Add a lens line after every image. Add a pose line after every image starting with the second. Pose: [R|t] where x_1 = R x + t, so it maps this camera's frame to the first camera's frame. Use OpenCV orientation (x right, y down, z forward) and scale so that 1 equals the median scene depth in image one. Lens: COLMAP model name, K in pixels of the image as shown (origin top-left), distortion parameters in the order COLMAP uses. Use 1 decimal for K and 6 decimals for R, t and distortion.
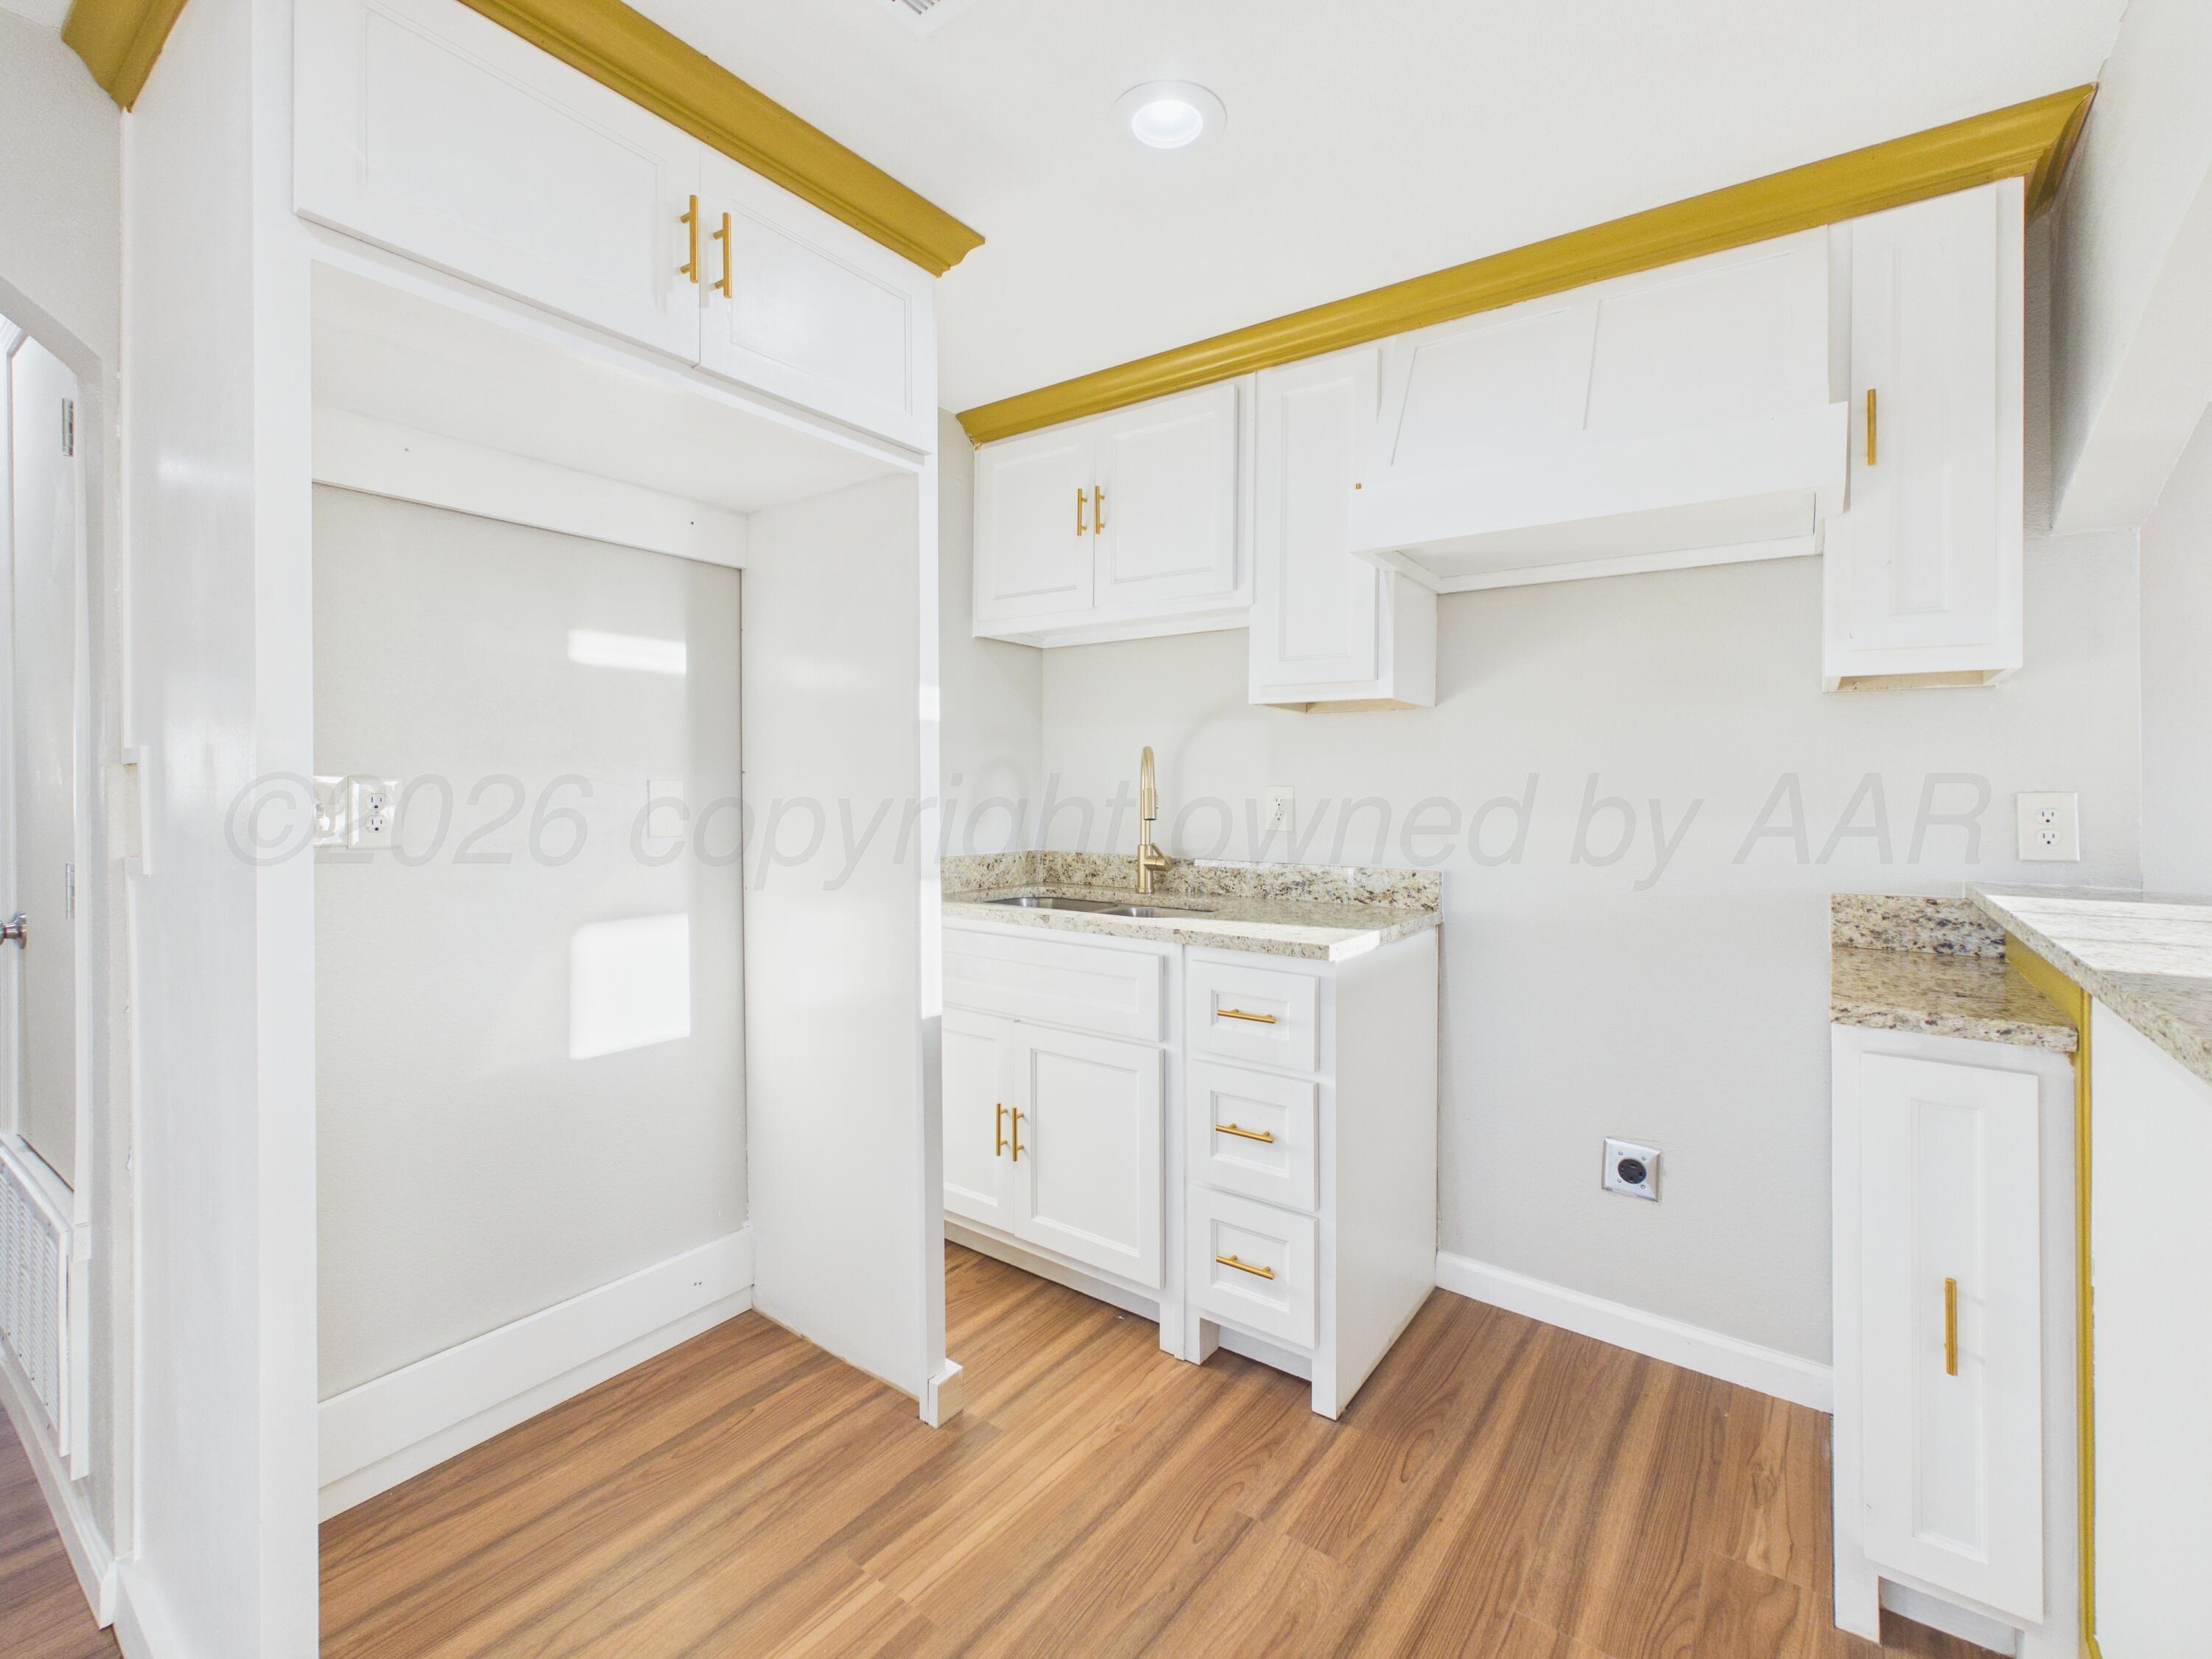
lens RADIAL K [[966.6, 0, 1106.6], [0, 966.6, 783.6], [0, 0, 1]] dist [0.003707, -0.000628]
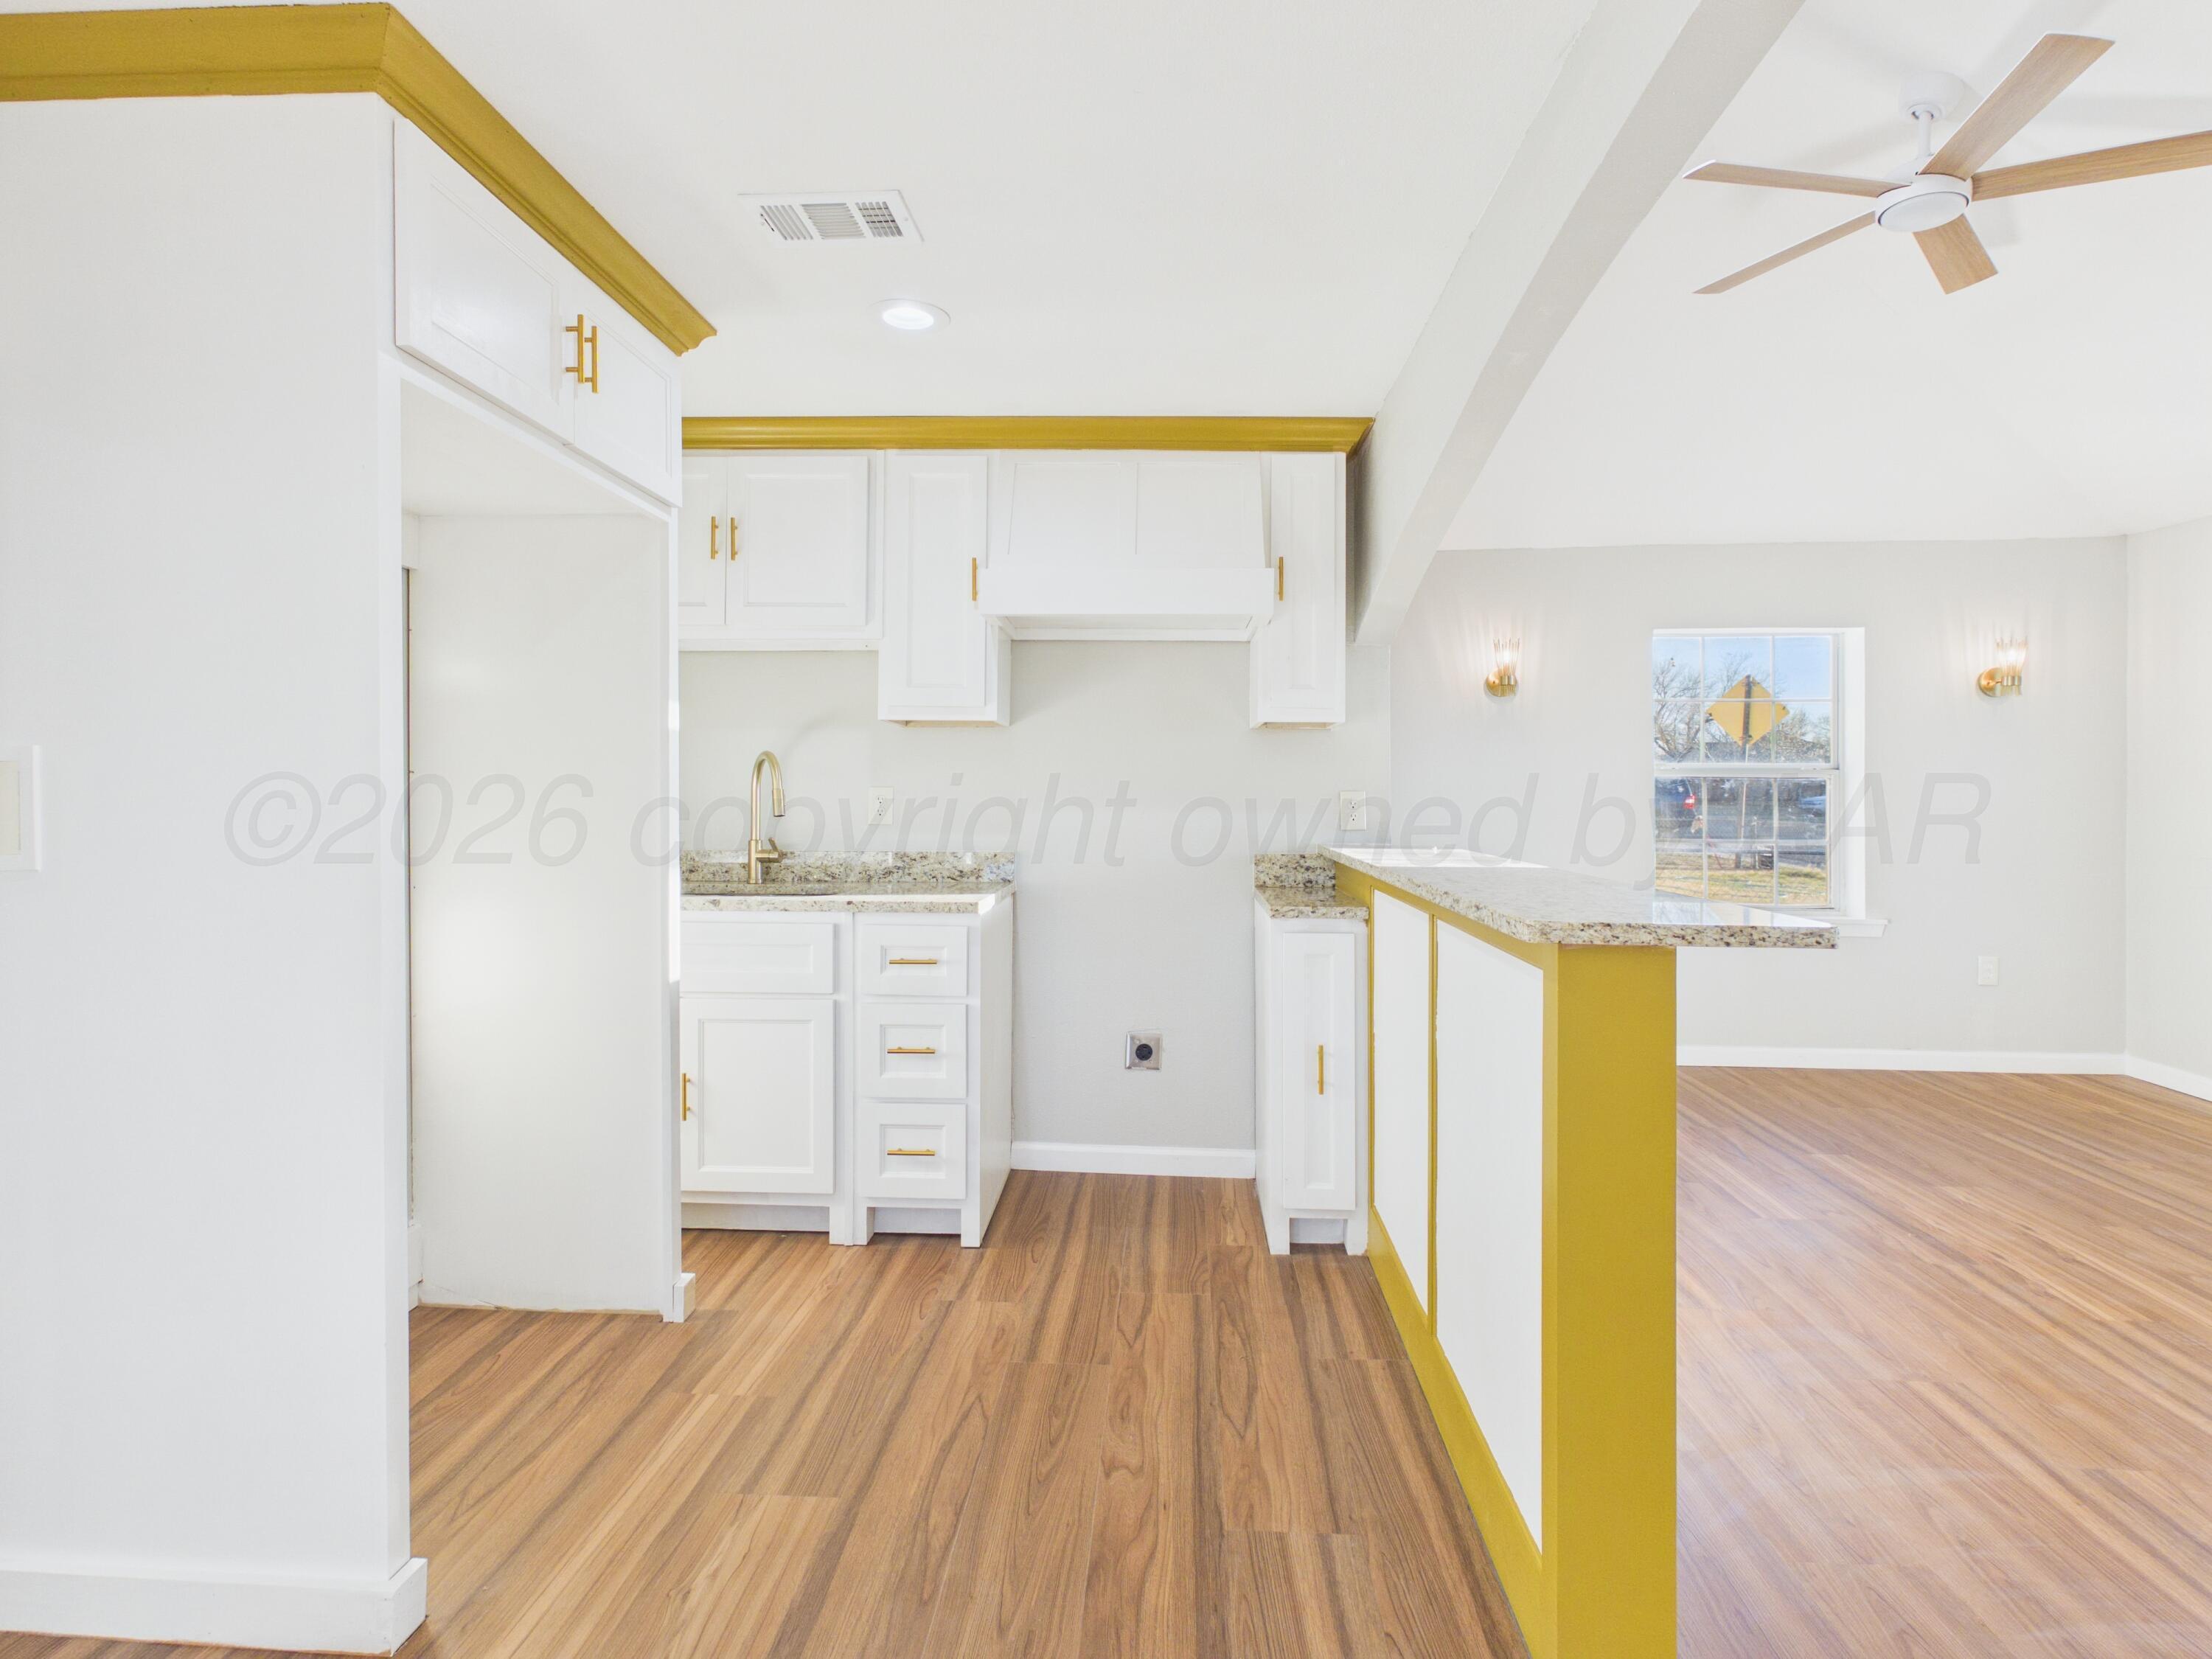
lens RADIAL K [[1160.8, 0, 1100.2], [0, 1160.8, 780.4], [0, 0, 1]] dist [0.002304, -0.001428]
pose [[0.838565, 0.005246, 0.544776, -0.515163], [-0.003049, 0.999983, -0.004936, 0.001171], [-0.544793, 0.002478, 0.838567, -0.473773]]
